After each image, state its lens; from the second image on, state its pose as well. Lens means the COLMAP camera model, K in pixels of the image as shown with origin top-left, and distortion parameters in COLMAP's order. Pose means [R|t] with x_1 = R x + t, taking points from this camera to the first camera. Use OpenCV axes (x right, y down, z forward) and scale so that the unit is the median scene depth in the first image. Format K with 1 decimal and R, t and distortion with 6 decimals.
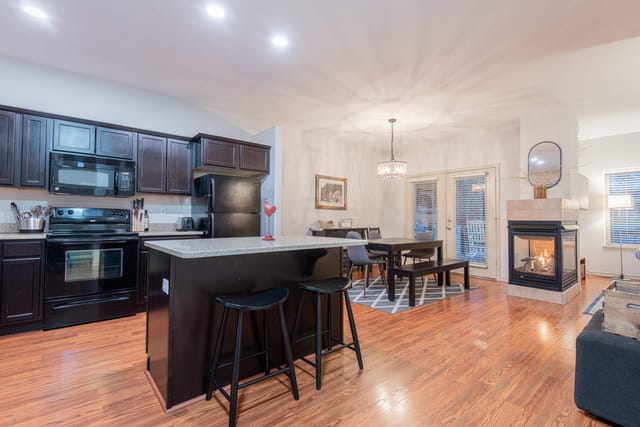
lens RADIAL K [[297.6, 0, 323.0], [0, 297.6, 217.4], [0, 0, 1]] dist [0.003240, 0.000077]
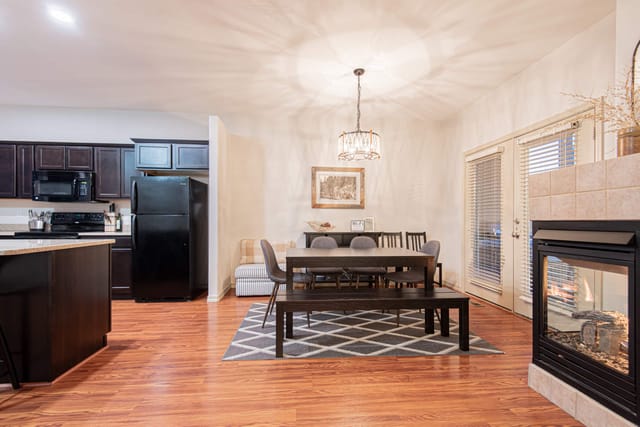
lens RADIAL K [[290.1, 0, 319.3], [0, 290.1, 226.3], [0, 0, 1]] dist [0.004926, 0.000161]
pose [[0.813802, 0.005563, -0.581116, 0.464826], [0.006444, 0.999806, 0.018595, 0.007028], [0.581107, -0.018877, 0.813608, 0.352312]]
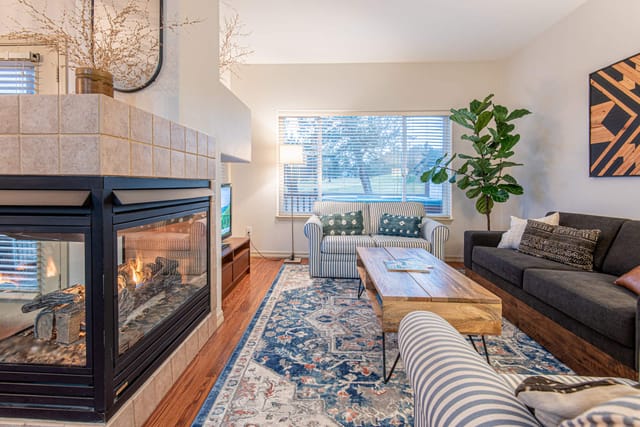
lens RADIAL K [[300.0, 0, 317.4], [0, 300.0, 184.7], [0, 0, 1]] dist [0.003321, 0.000257]
pose [[0.687614, -0.004922, 0.726060, 0.491292], [-0.007840, 0.999868, 0.014202, 0.009892], [-0.726034, -0.015458, 0.687485, 0.438317]]
